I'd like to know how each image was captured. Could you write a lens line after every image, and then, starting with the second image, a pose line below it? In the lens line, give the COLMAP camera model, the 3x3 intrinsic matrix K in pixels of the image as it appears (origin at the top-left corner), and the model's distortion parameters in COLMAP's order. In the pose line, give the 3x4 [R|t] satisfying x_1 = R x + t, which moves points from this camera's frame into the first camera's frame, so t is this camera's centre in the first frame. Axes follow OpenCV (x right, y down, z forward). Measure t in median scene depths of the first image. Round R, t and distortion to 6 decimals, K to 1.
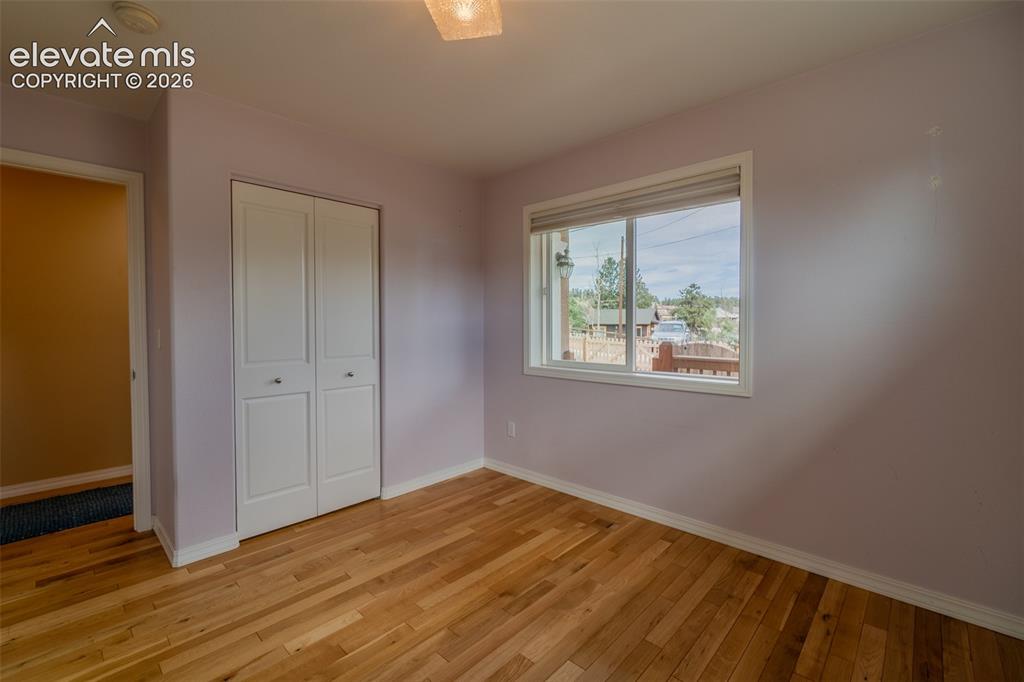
lens RADIAL K [[440.0, 0, 500.7], [0, 440.0, 333.7], [0, 0, 1]] dist [-0.016101, 0.005849]
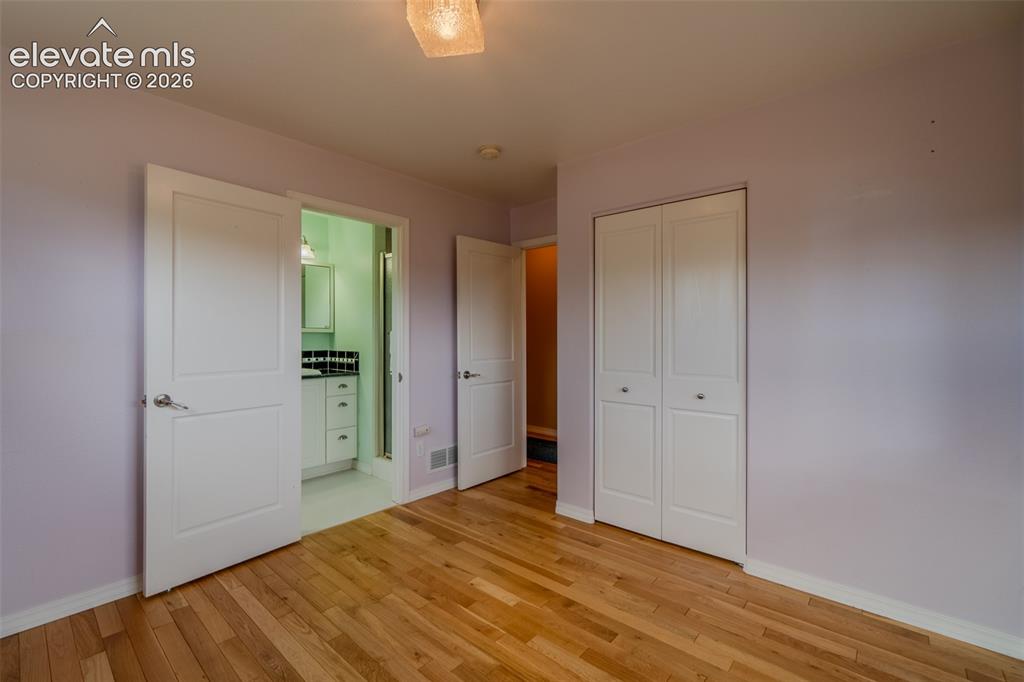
lens RADIAL K [[449.8, 0, 503.4], [0, 449.8, 333.1], [0, 0, 1]] dist [0.003157, 0.000551]
pose [[0.045123, -0.000946, -0.998981, 0.613713], [-0.020320, 0.999792, -0.001865, -0.024407], [0.998775, 0.020384, 0.045094, 0.691508]]
